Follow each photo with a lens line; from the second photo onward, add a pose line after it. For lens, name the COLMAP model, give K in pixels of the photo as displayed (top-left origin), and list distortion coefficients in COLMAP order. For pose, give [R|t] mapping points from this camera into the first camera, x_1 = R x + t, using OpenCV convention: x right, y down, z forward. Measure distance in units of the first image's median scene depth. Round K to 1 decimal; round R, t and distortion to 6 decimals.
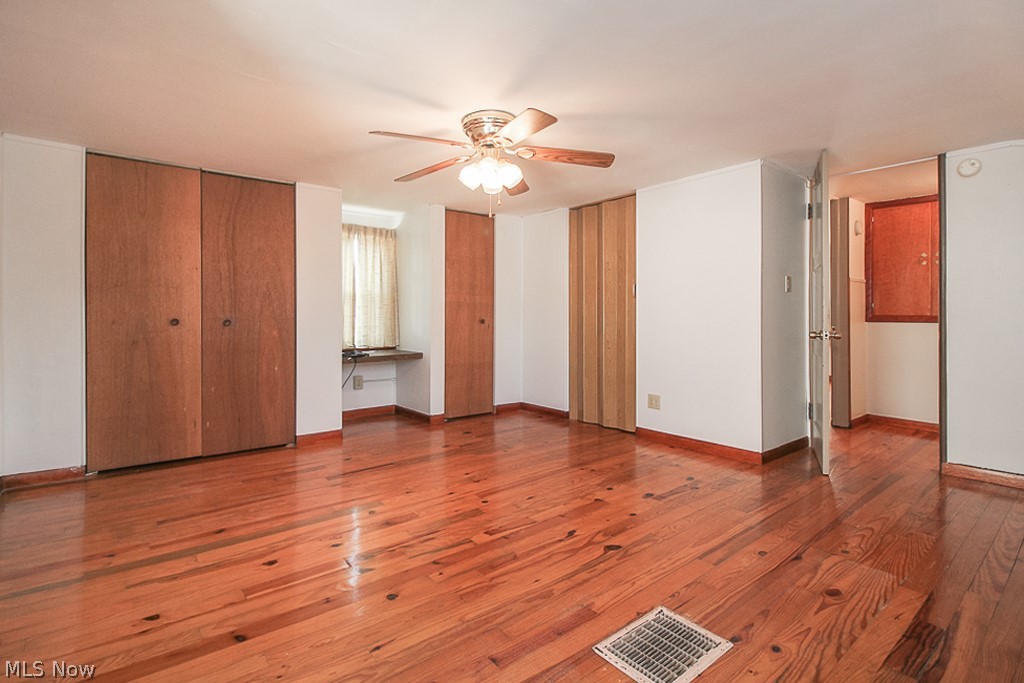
lens RADIAL K [[490.0, 0, 509.6], [0, 490.0, 321.9], [0, 0, 1]] dist [0.015262, -0.013029]
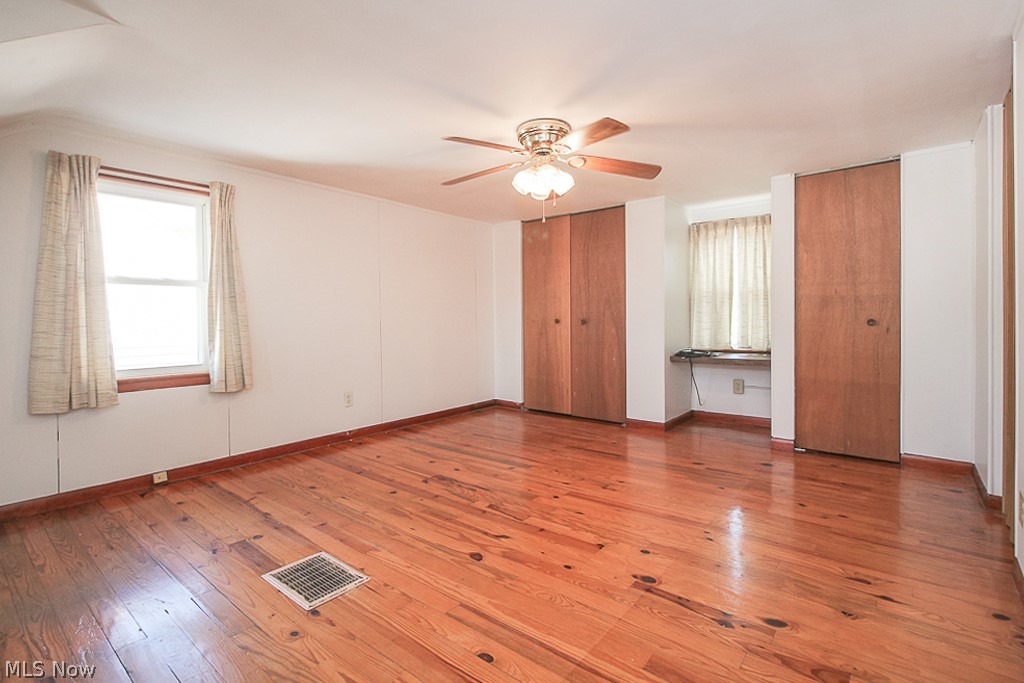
lens RADIAL K [[490.0, 0, 509.6], [0, 490.0, 321.9], [0, 0, 1]] dist [0.015262, -0.013029]
pose [[0.201075, 0.006295, -0.979556, 0.984407], [-0.002791, 0.999979, 0.005853, -0.007190], [0.979572, 0.001557, 0.201089, 0.732216]]
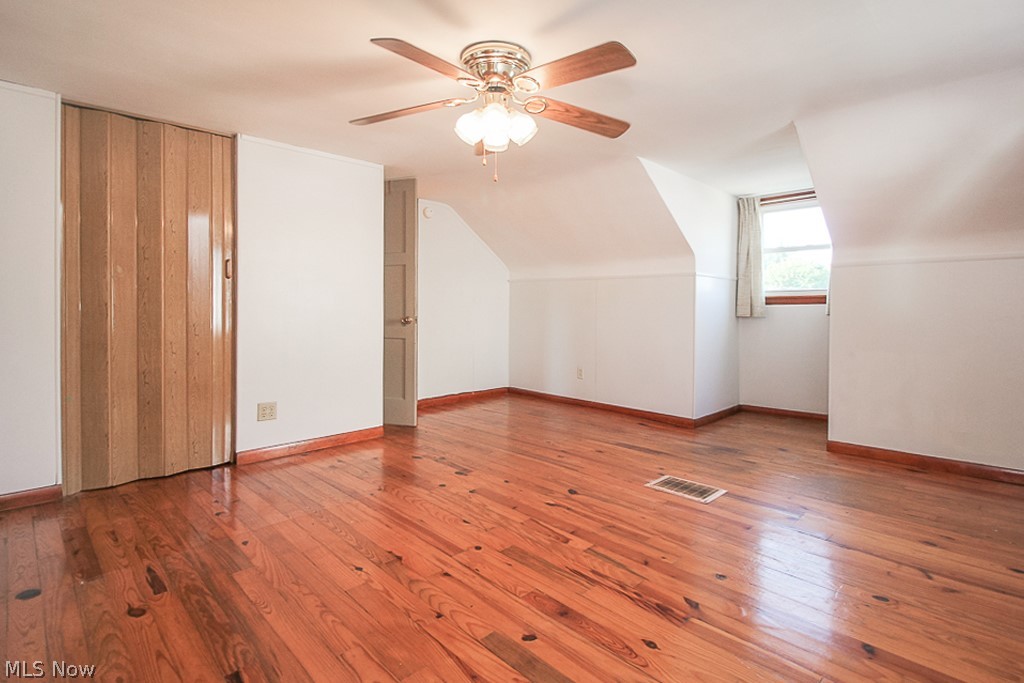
lens RADIAL K [[502.4, 0, 511.1], [0, 502.4, 314.1], [0, 0, 1]] dist [0.015034, -0.012476]
pose [[-0.094101, -0.015740, 0.995438, -0.869452], [0.006201, 0.999846, 0.016396, -0.009018], [-0.995543, 0.007715, -0.093989, 1.071834]]
